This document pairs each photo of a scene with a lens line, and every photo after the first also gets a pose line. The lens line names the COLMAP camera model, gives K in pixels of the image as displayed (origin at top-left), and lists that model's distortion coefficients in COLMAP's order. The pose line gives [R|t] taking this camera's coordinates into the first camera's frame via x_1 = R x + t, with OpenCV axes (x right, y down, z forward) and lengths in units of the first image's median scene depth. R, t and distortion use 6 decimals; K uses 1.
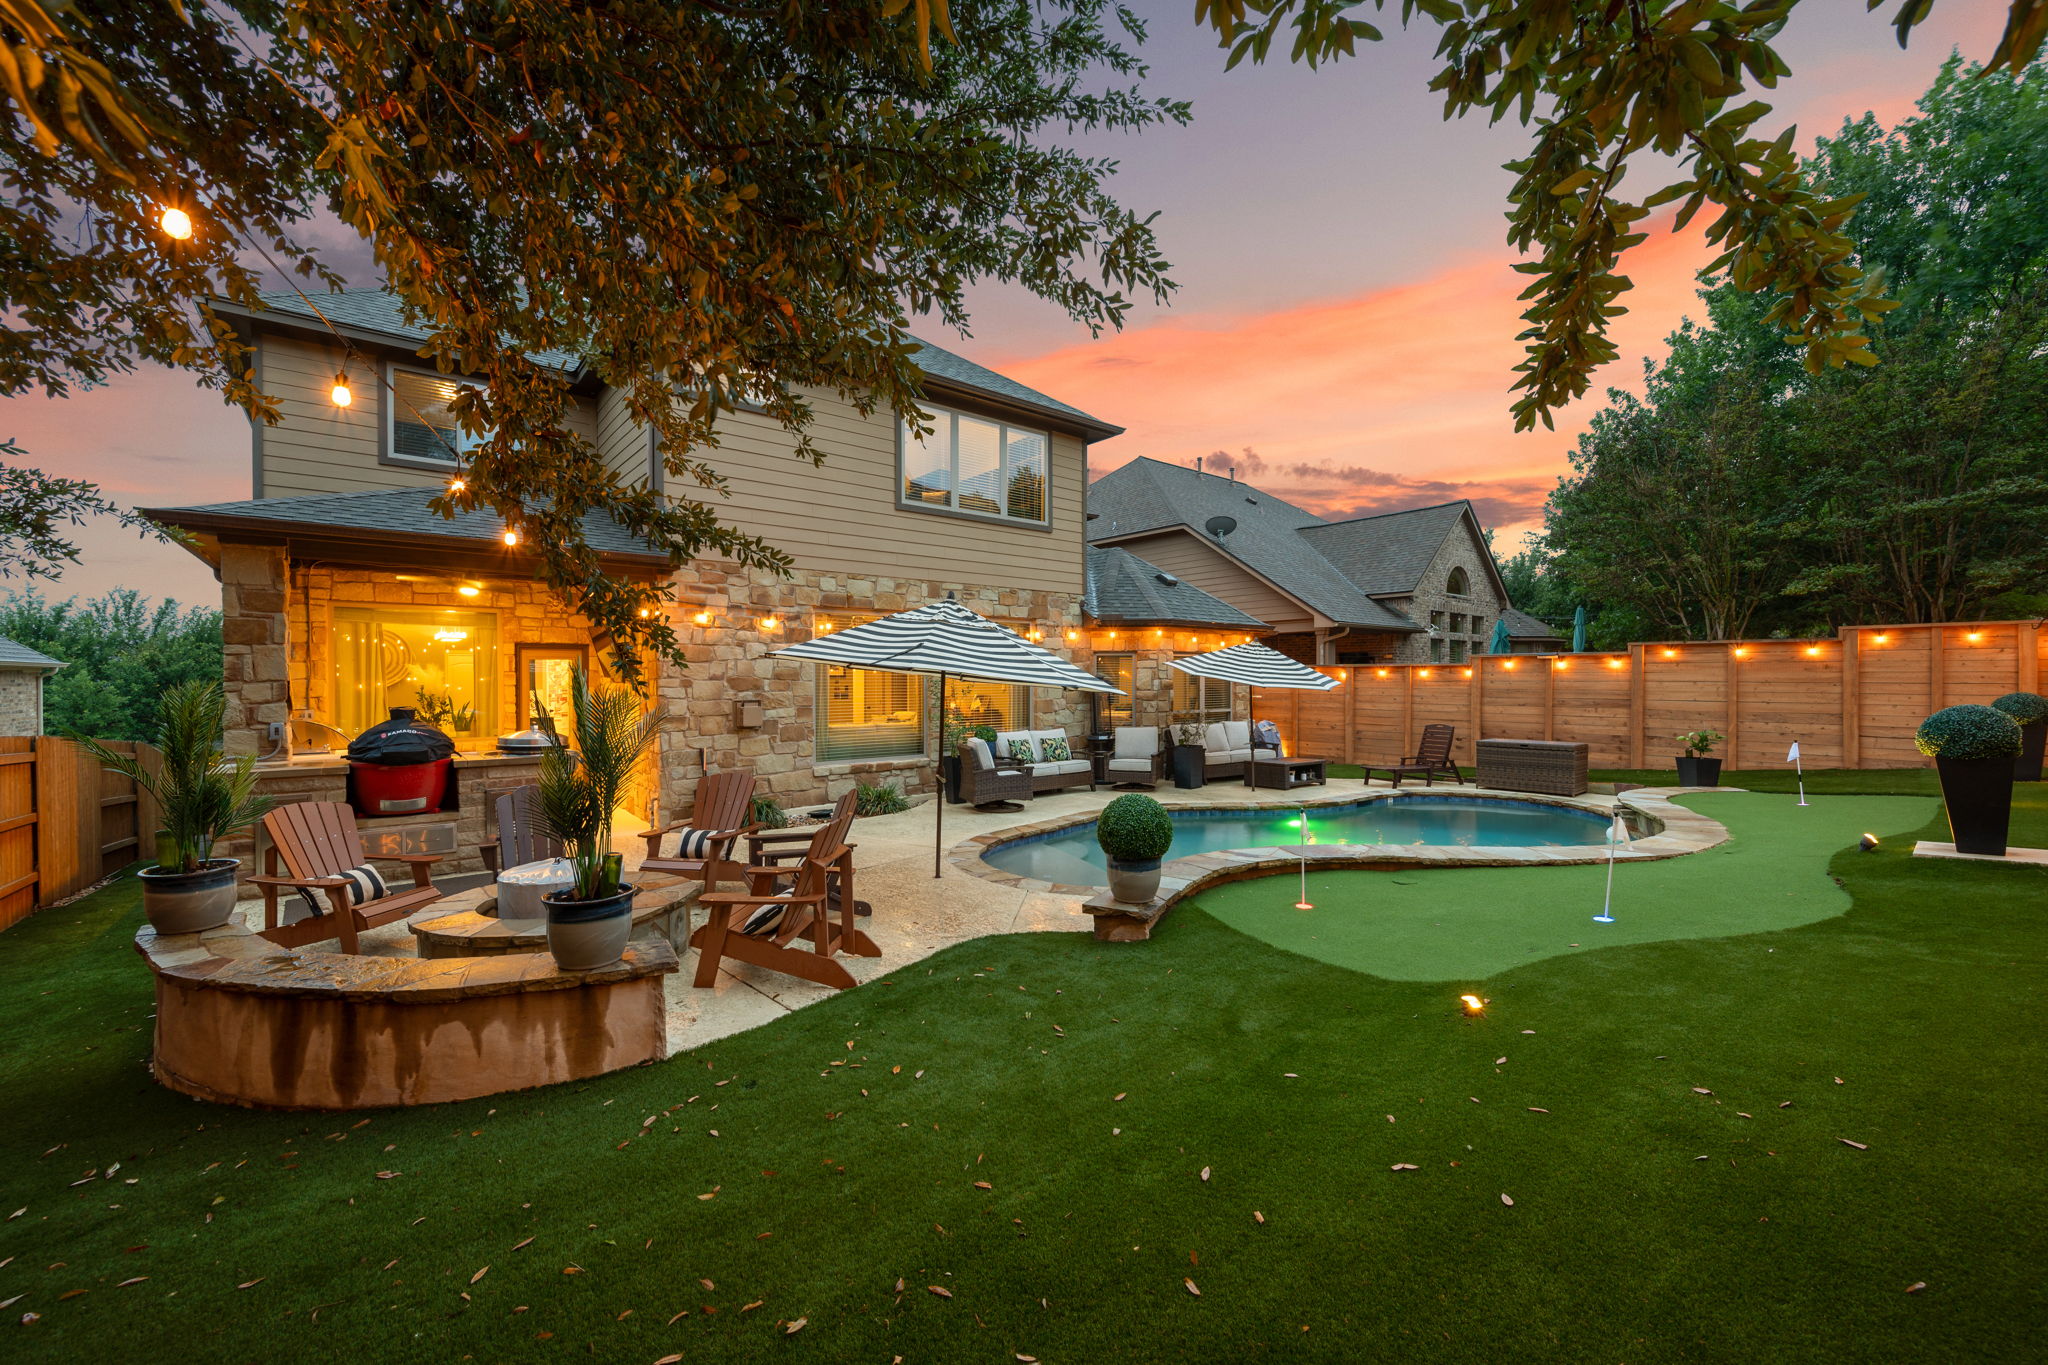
lens RADIAL K [[838.4, 0, 1015.1], [0, 838.4, 688.7], [0, 0, 1]] dist [0.000132, -0.000338]
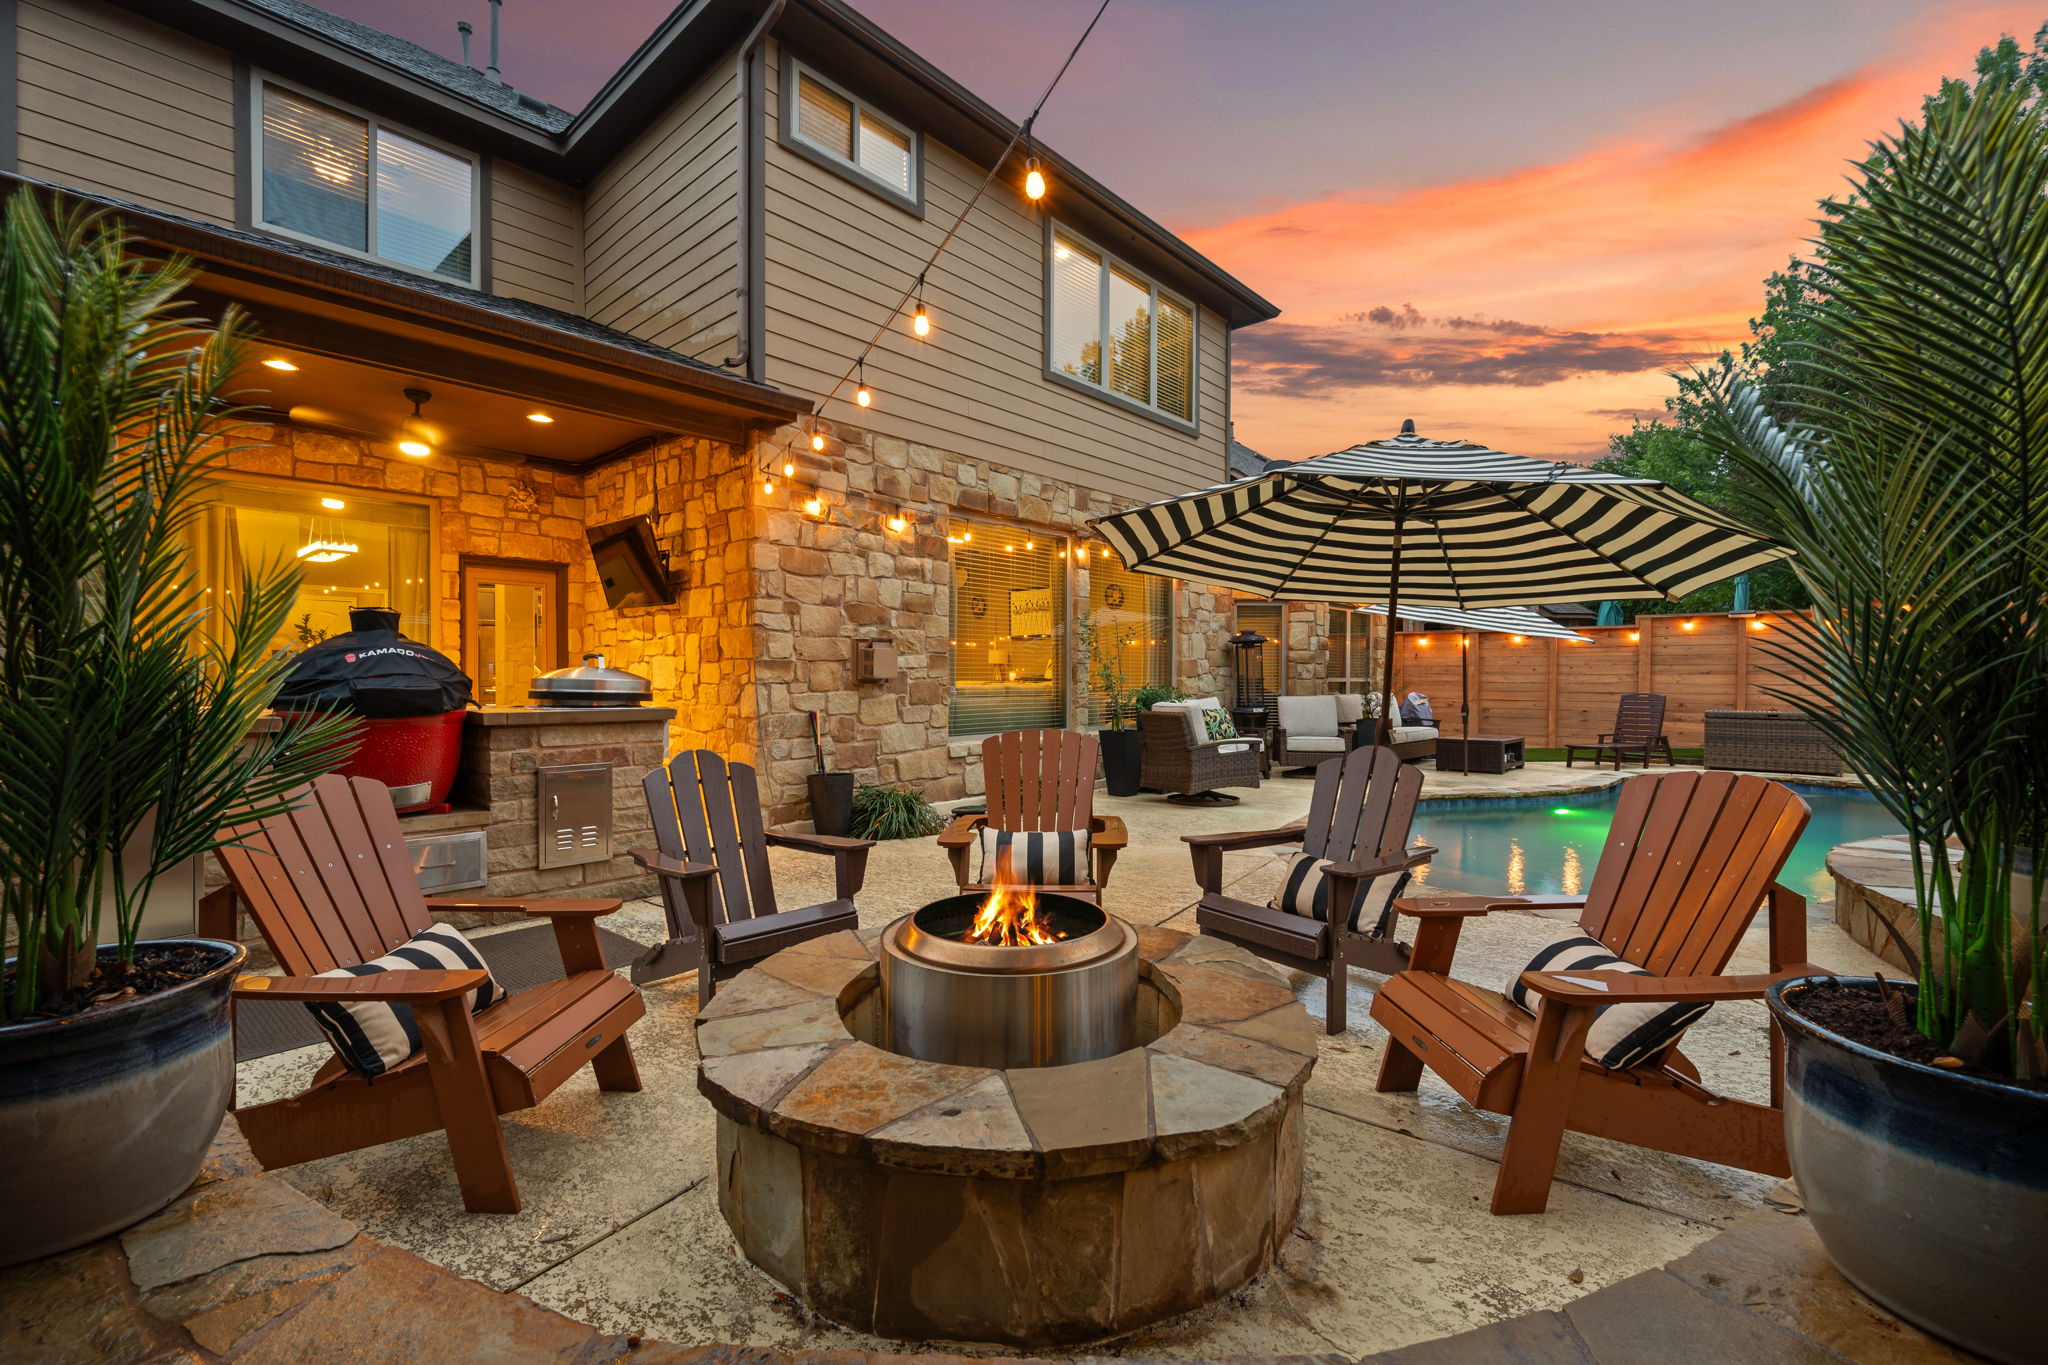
lens RADIAL K [[910.0, 0, 1034.9], [0, 910.0, 687.1], [0, 0, 1]] dist [-0.000029, -0.000095]
pose [[0.988337, 0.002089, 0.152267, -0.295606], [-0.002148, 0.999998, 0.000225, 0.049539], [-0.152266, -0.000550, 0.988339, 0.275673]]
